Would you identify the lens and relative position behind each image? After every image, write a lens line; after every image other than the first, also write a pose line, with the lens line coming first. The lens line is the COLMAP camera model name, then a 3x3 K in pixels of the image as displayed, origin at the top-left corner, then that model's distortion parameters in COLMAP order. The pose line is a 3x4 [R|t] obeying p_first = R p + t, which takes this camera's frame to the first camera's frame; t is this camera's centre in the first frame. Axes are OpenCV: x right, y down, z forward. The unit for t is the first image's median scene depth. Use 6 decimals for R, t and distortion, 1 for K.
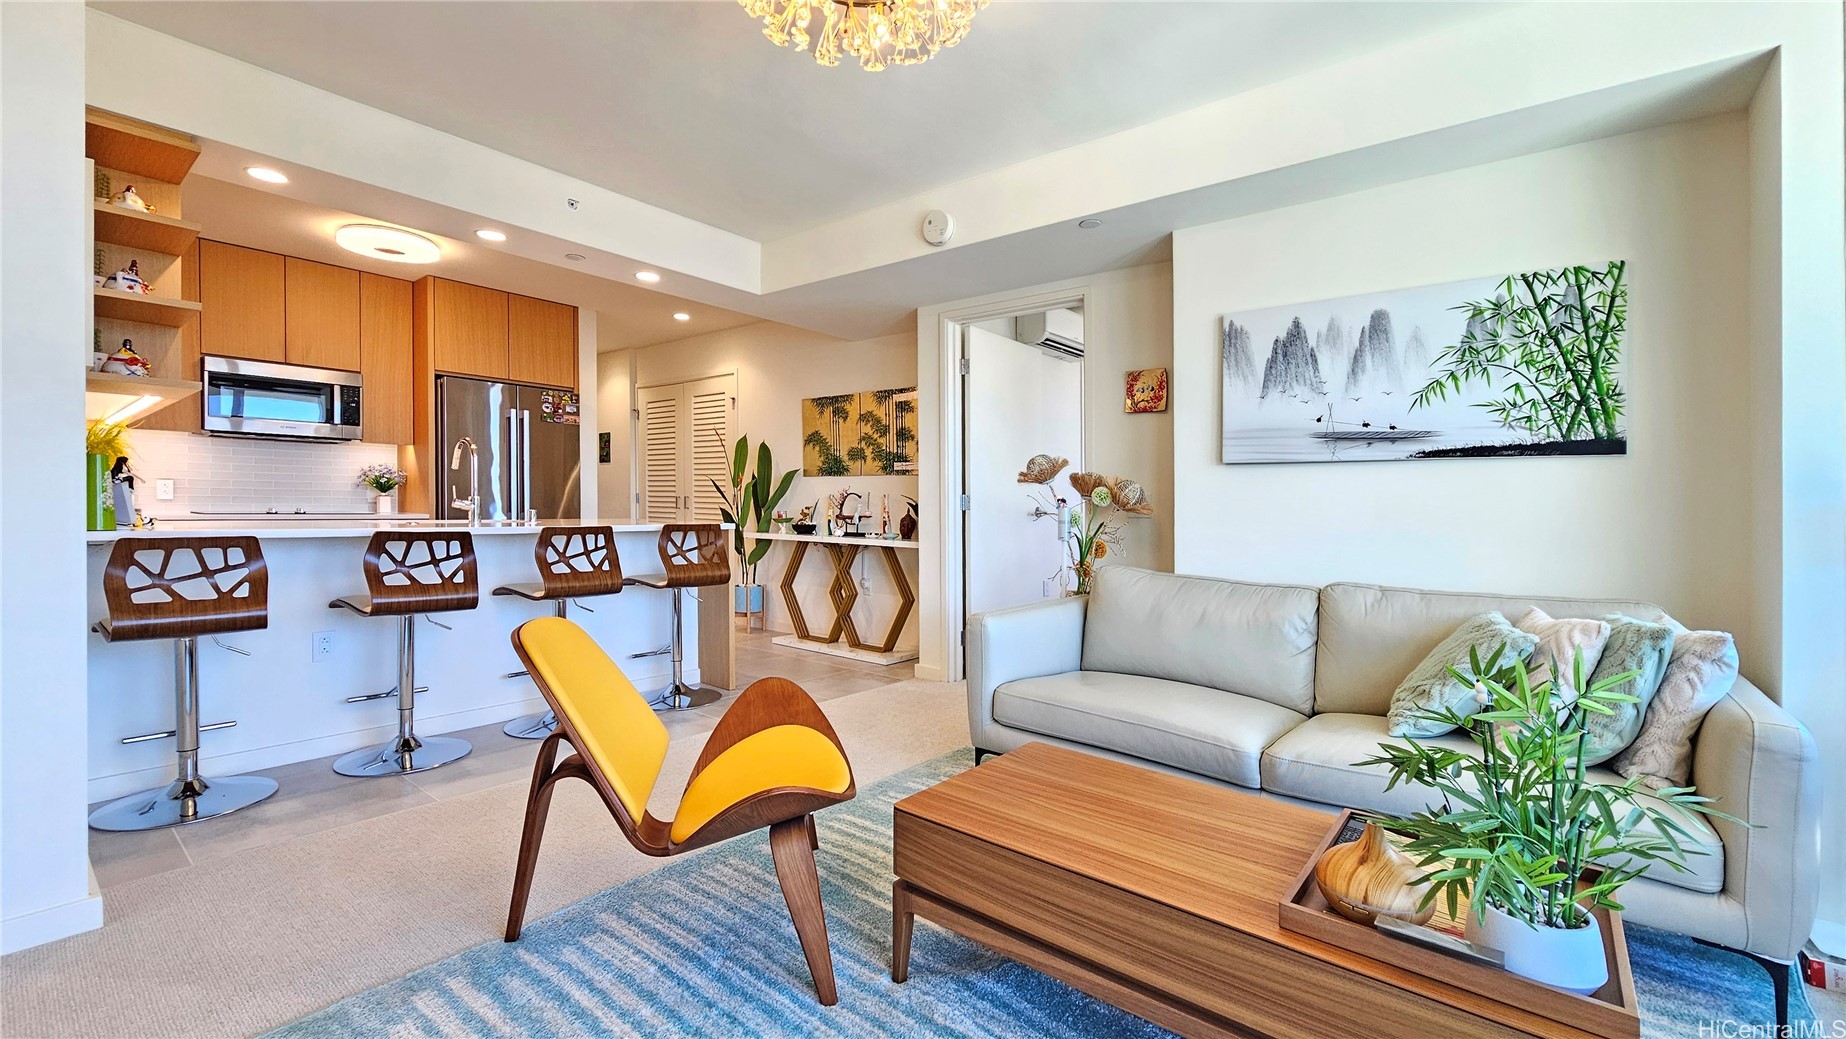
lens RADIAL K [[765.4, 0, 933.3], [0, 765.4, 508.7], [0, 0, 1]] dist [0.001240, 0.000106]
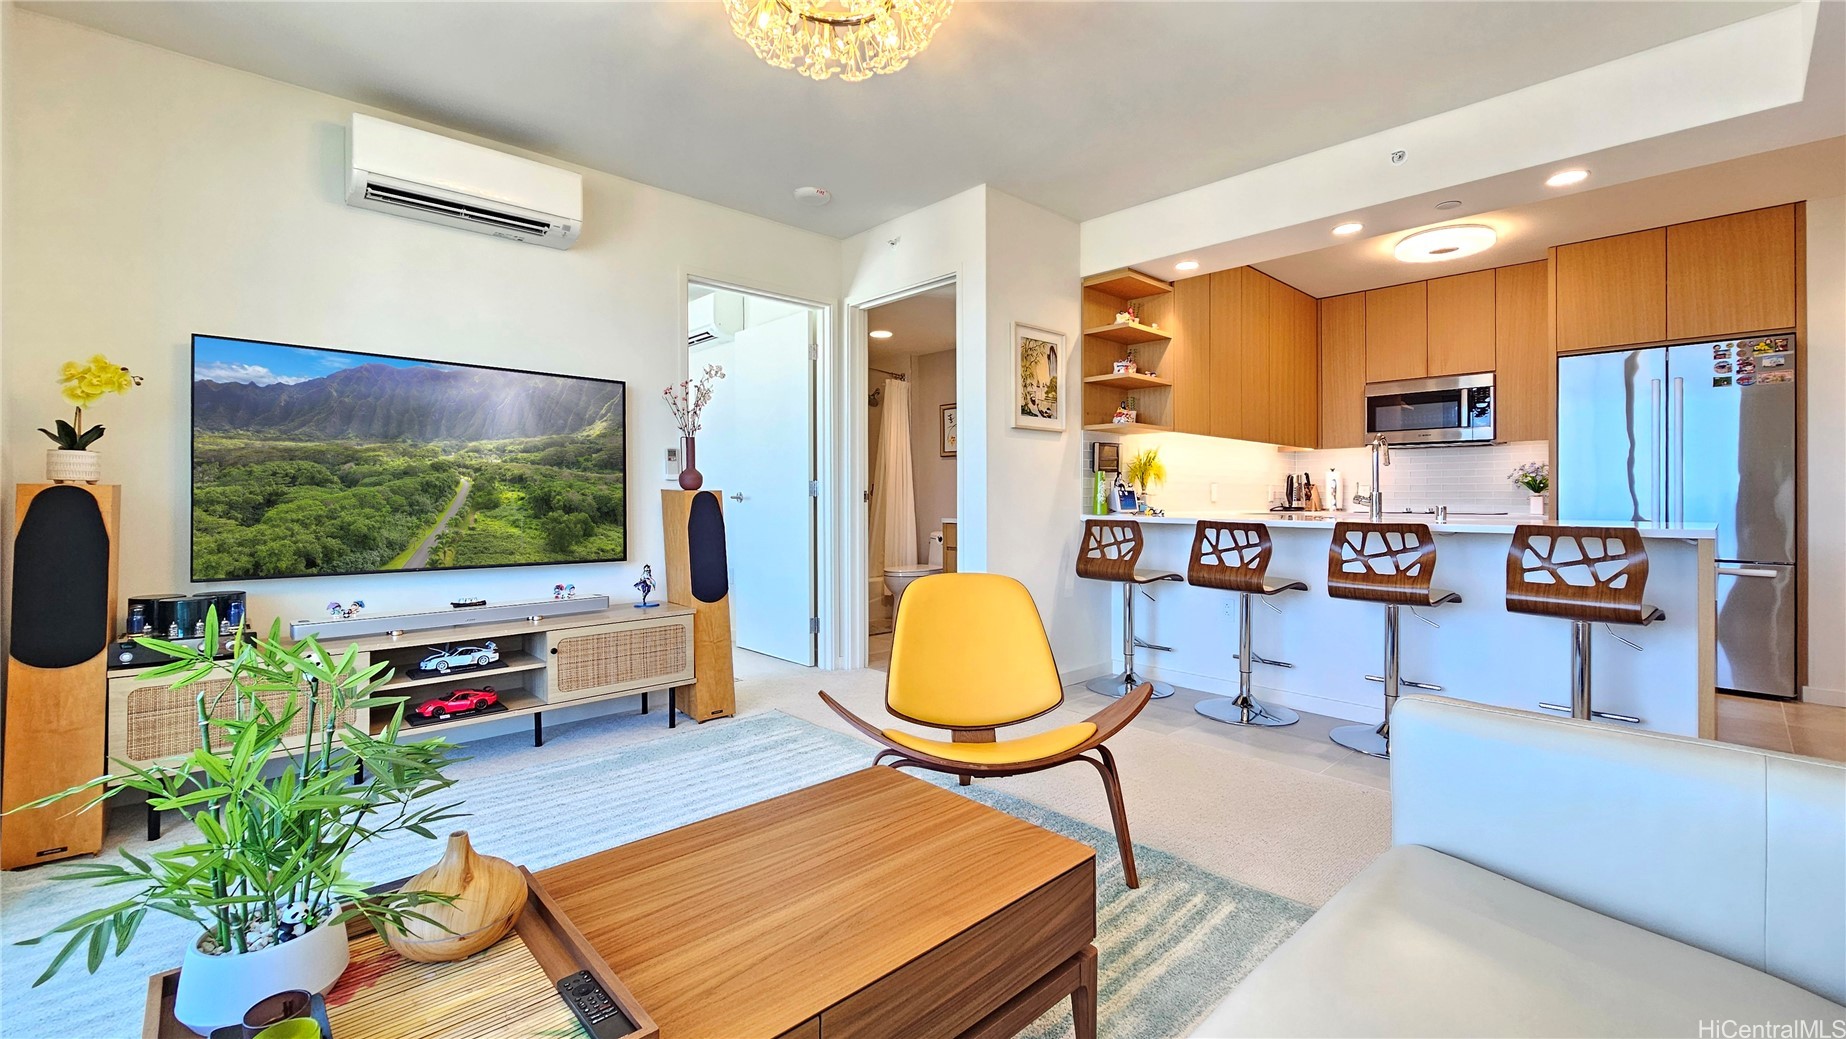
lens RADIAL K [[765.4, 0, 933.3], [0, 765.4, 508.7], [0, 0, 1]] dist [0.001240, 0.000106]
pose [[-0.122135, 0.012933, -0.992429, 0.360671], [0.001377, 0.999916, 0.012861, -0.005046], [0.992512, 0.000204, -0.122143, 0.411587]]
